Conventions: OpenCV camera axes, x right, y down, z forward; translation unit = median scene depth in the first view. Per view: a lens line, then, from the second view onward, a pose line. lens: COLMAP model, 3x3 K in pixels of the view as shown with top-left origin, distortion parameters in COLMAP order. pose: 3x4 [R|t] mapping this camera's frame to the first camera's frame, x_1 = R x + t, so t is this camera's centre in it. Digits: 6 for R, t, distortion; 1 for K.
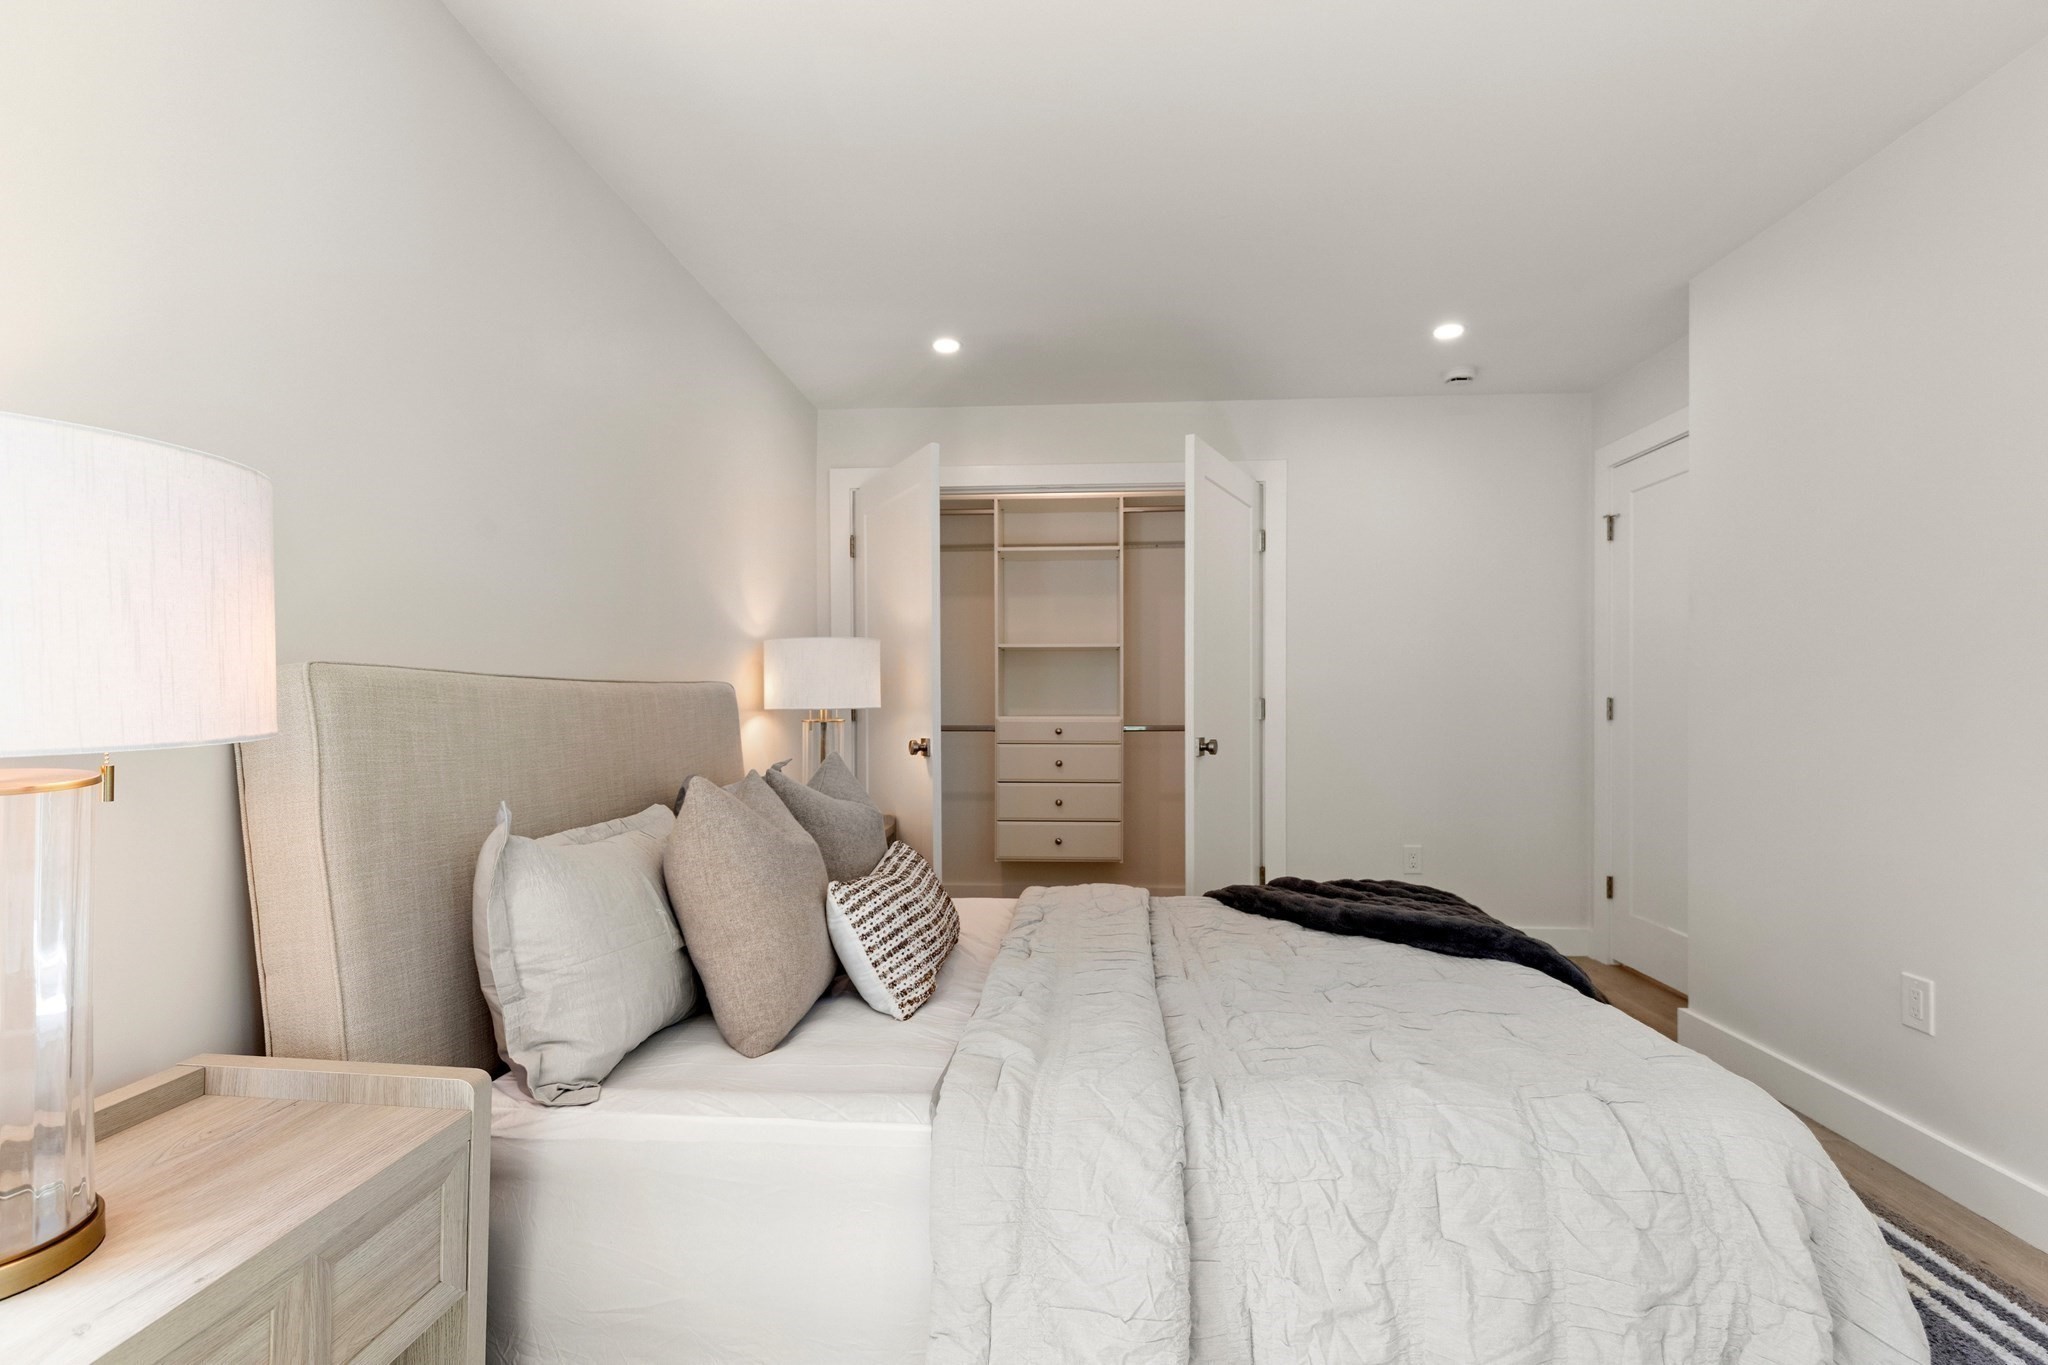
lens RADIAL K [[929.4, 0, 998.8], [0, 929.4, 706.2], [0, 0, 1]] dist [0.001976, 0.000246]
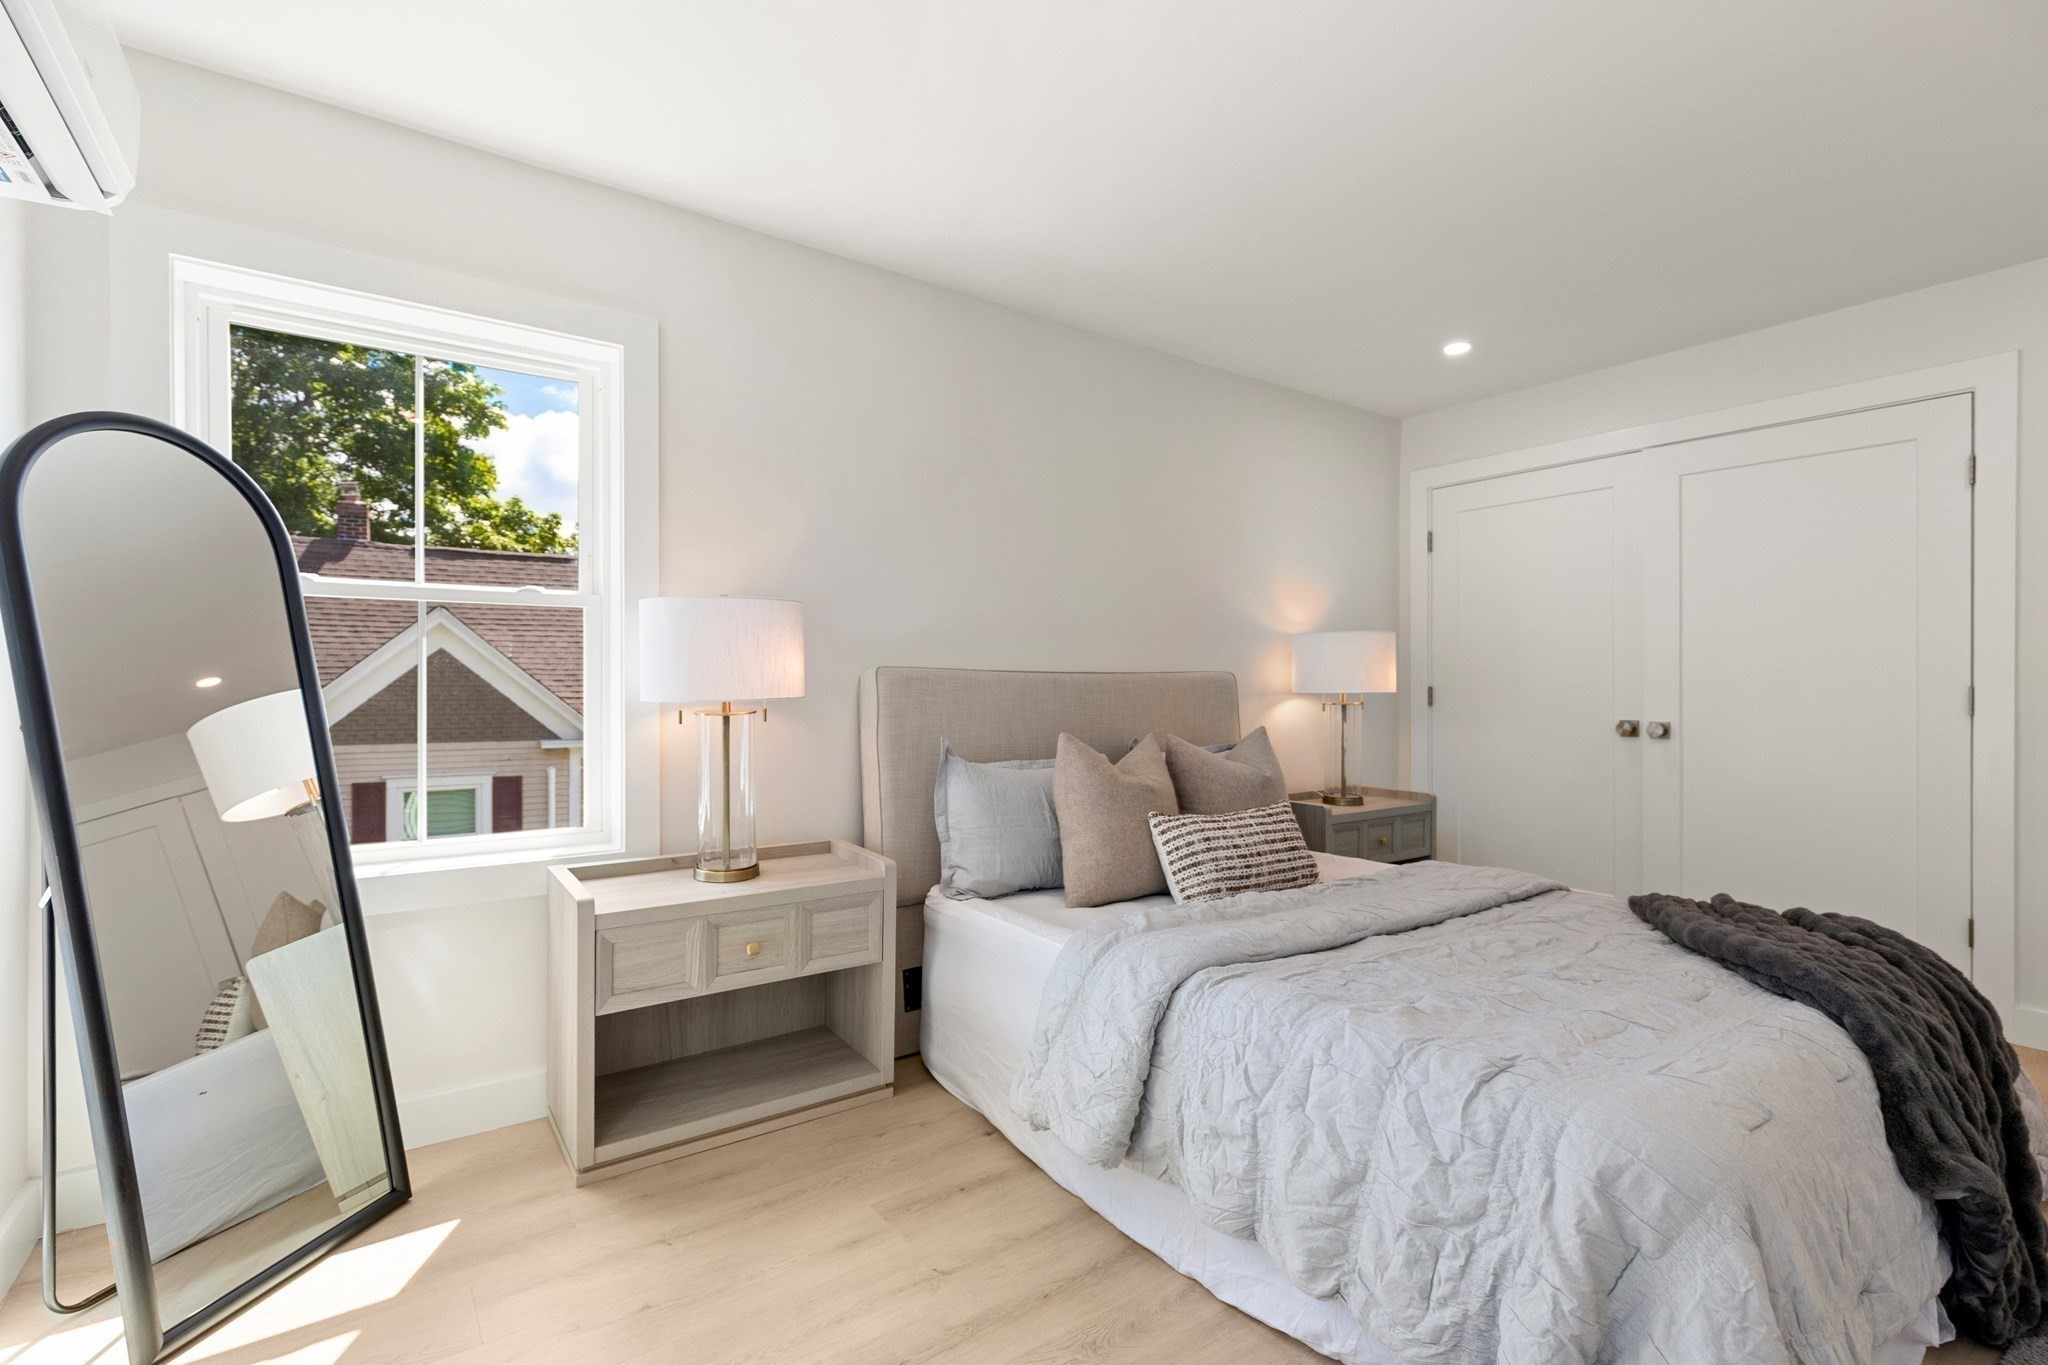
lens RADIAL K [[919.6, 0, 1020.1], [0, 919.6, 686.4], [0, 0, 1]] dist [-0.000637, -0.000076]
pose [[0.632013, 0.003976, -0.774947, 1.099439], [-0.008780, 0.999959, -0.002030, -0.000413], [0.774908, 0.008088, 0.632022, -0.082626]]
